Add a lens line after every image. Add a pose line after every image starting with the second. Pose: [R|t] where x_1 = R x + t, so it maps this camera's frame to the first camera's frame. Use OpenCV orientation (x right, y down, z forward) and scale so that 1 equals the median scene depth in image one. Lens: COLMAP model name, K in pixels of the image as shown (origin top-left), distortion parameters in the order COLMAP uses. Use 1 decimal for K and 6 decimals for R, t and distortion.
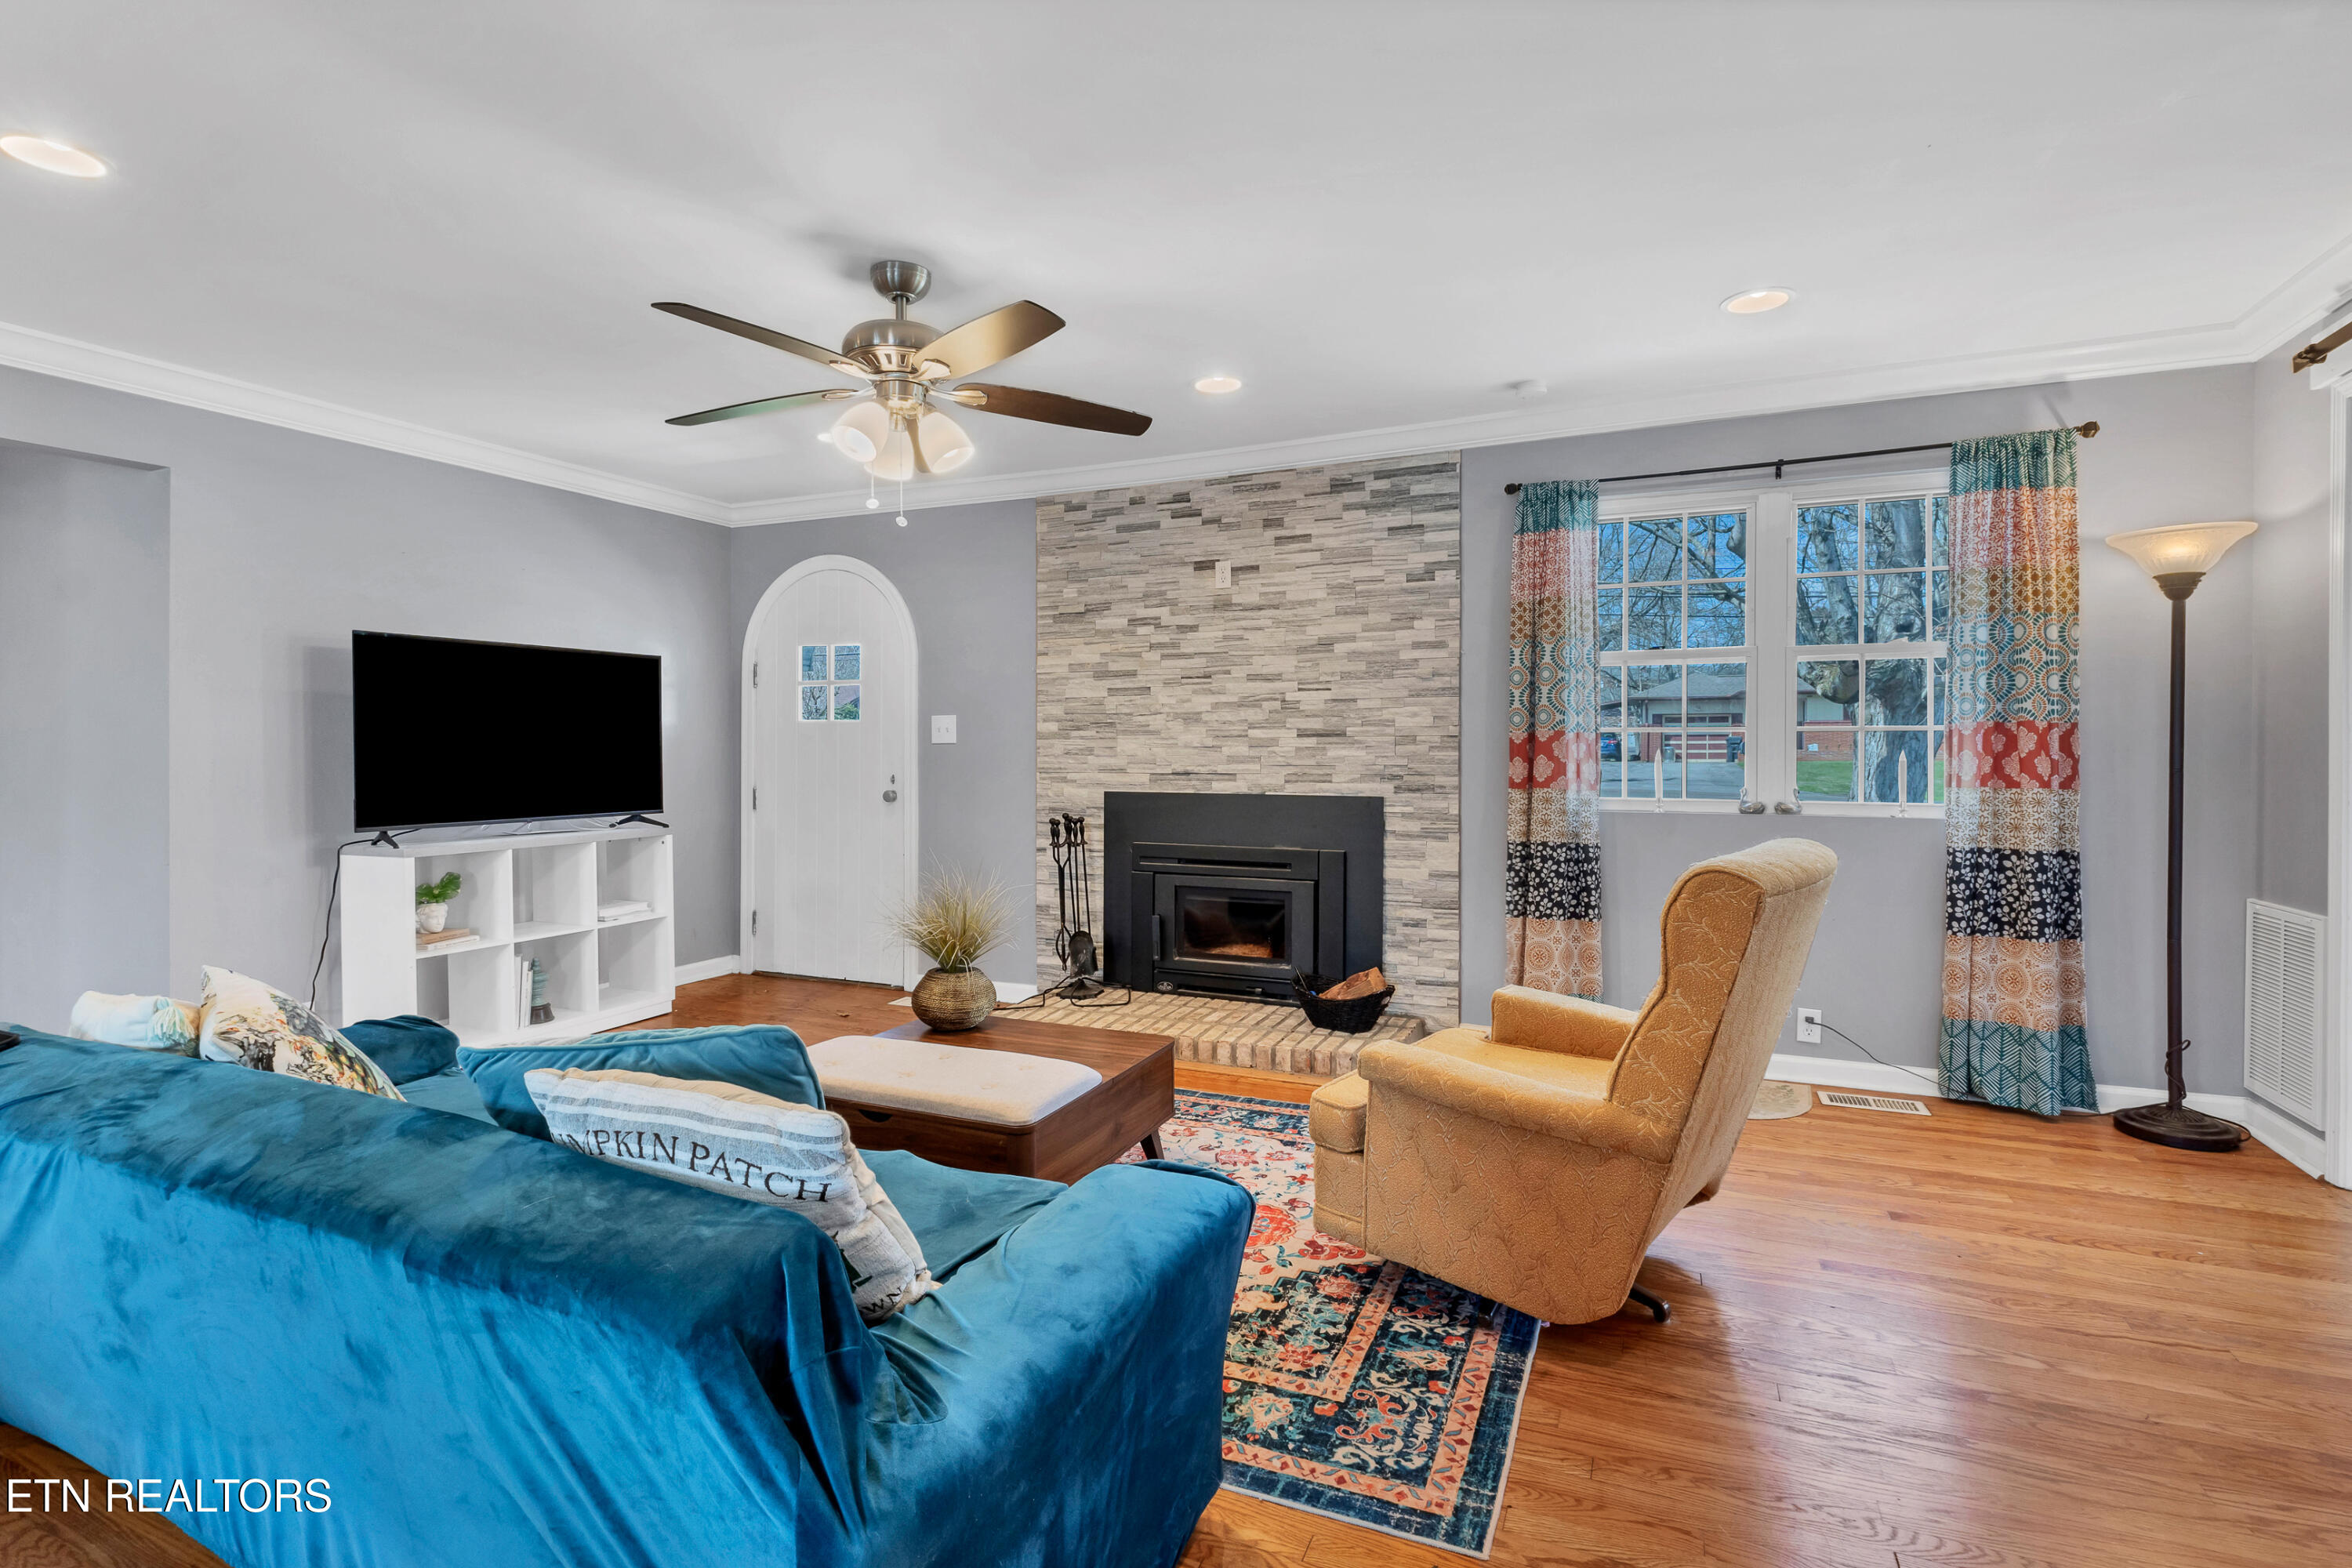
lens RADIAL K [[1092.9, 0, 1170.8], [0, 1092.9, 768.6], [0, 0, 1]] dist [-0.005049, -0.000188]
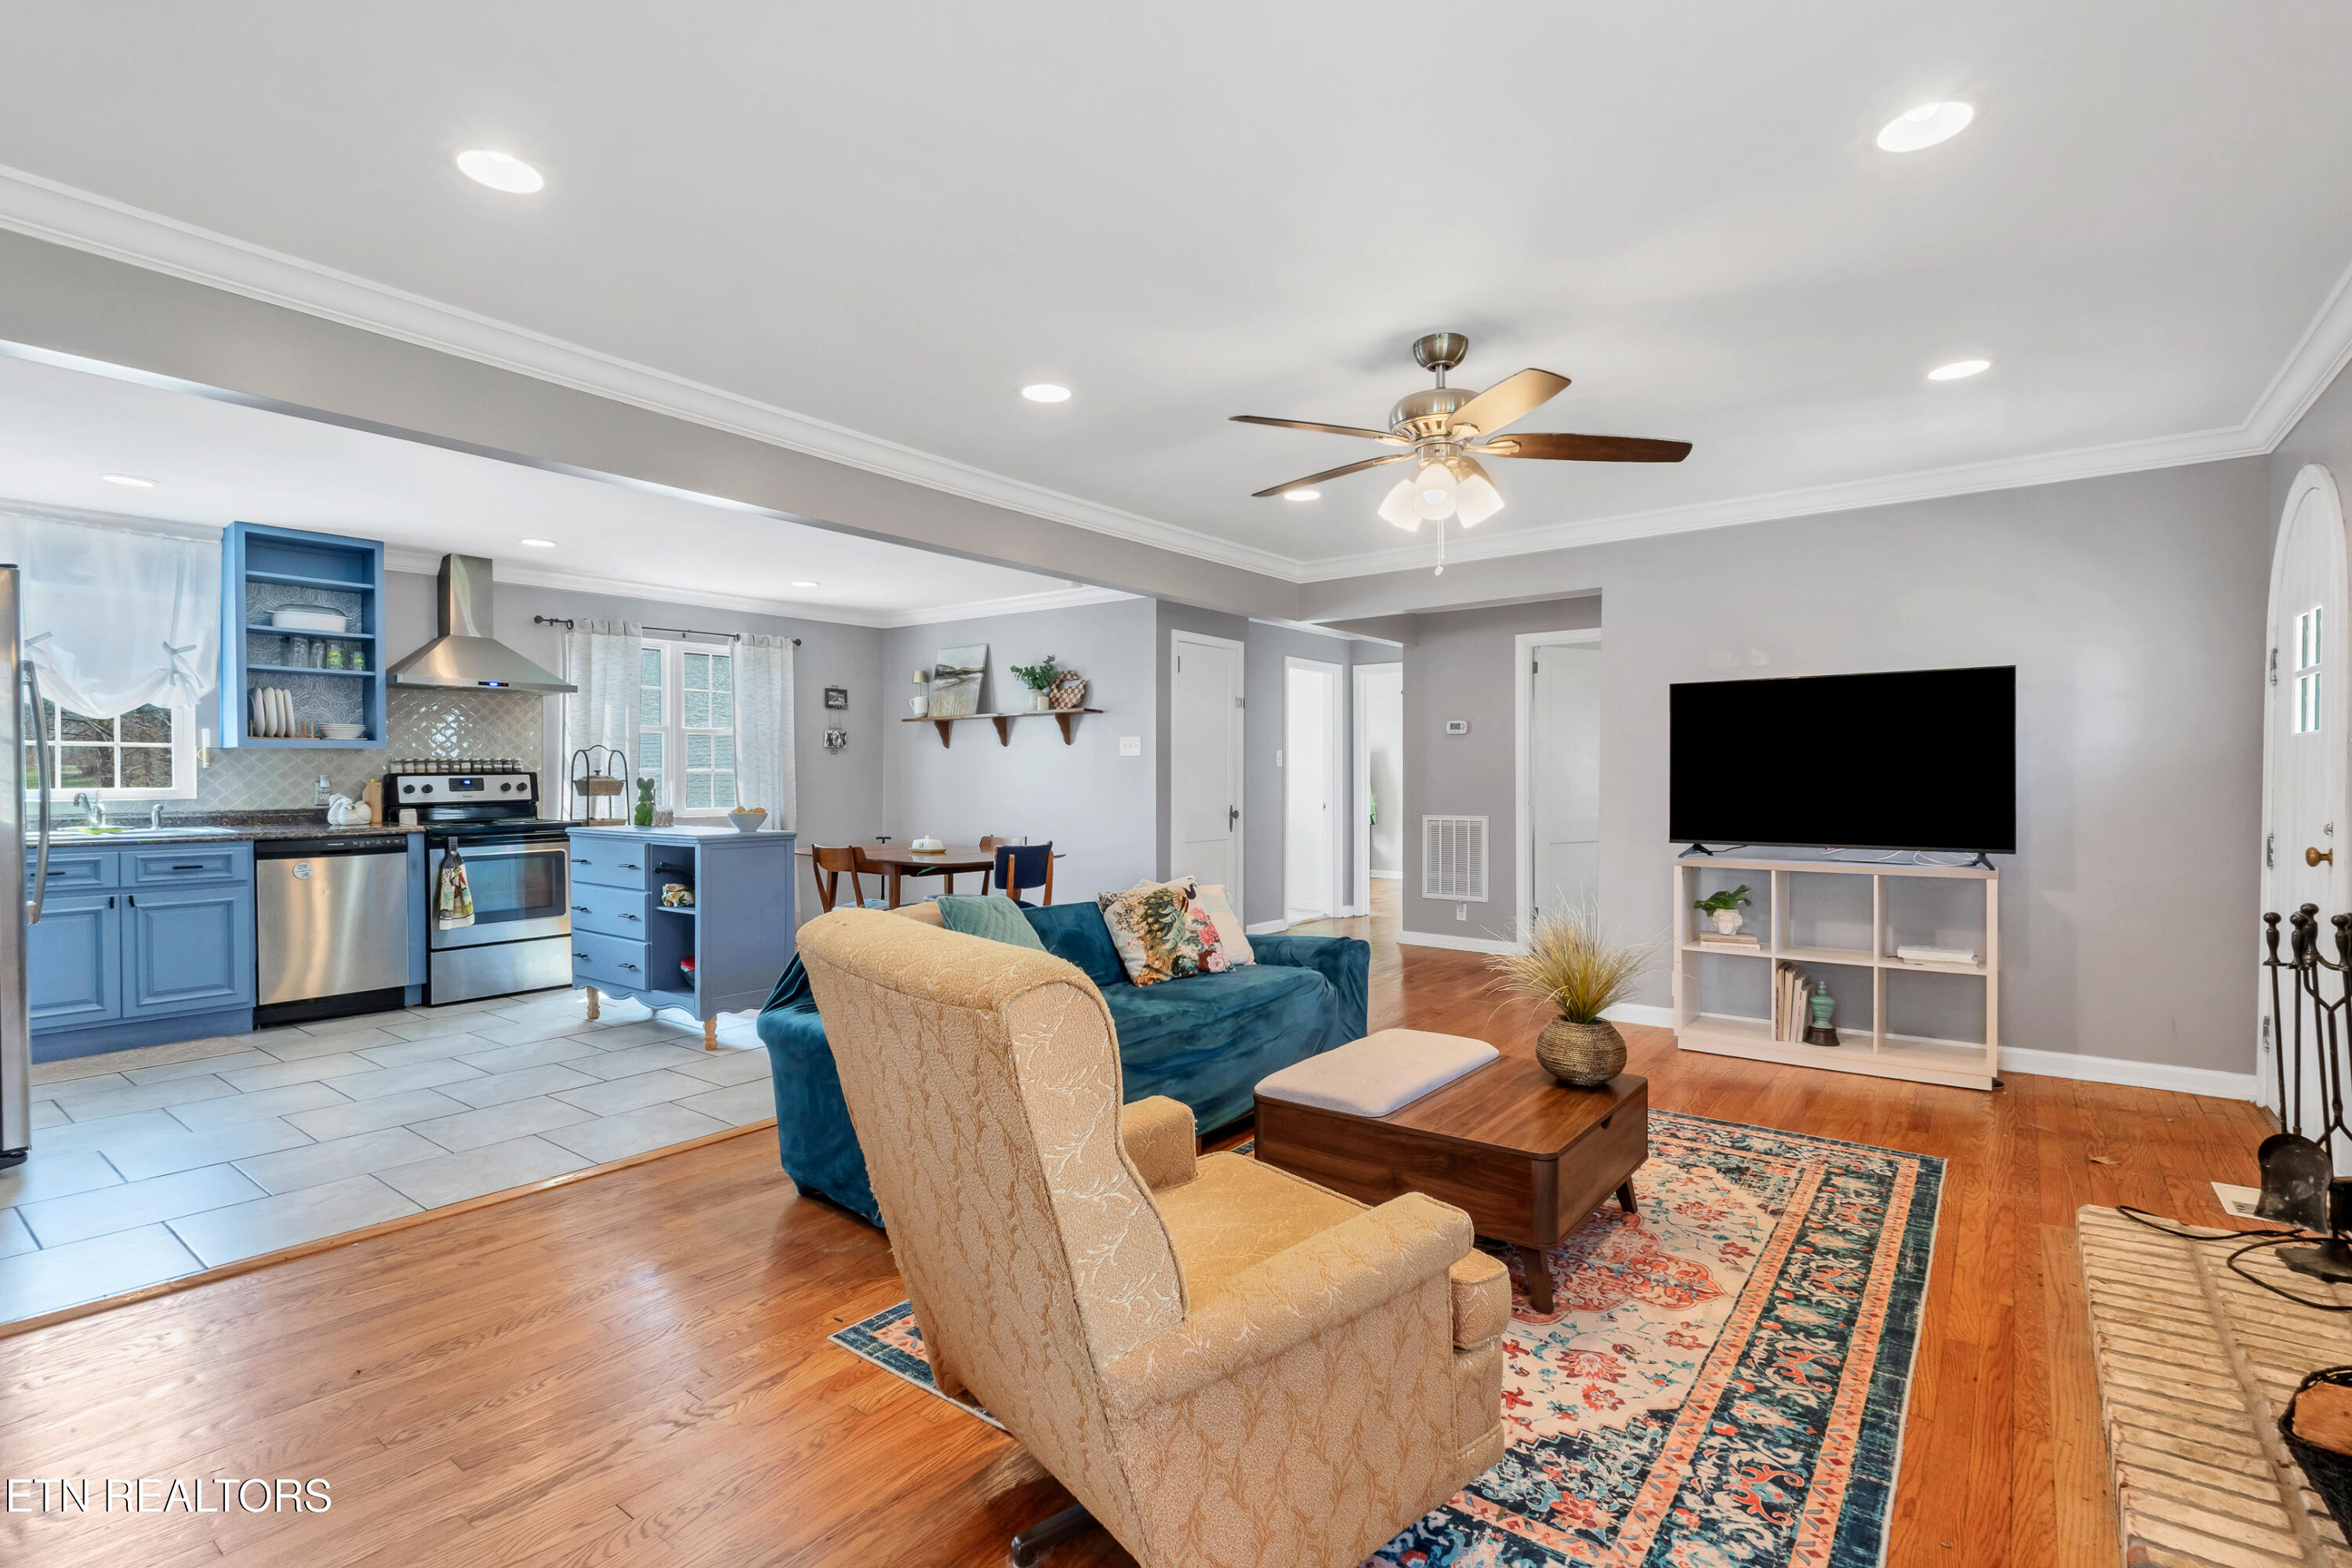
lens RADIAL K [[1092.9, 0, 1155.8], [0, 1092.9, 777.4], [0, 0, 1]] dist [-0.005049, -0.000188]
pose [[-0.228784, 0.010107, -0.973425, 0.567616], [-0.009463, 0.999876, 0.012606, -0.024987], [0.973431, 0.012096, -0.228660, 0.612107]]
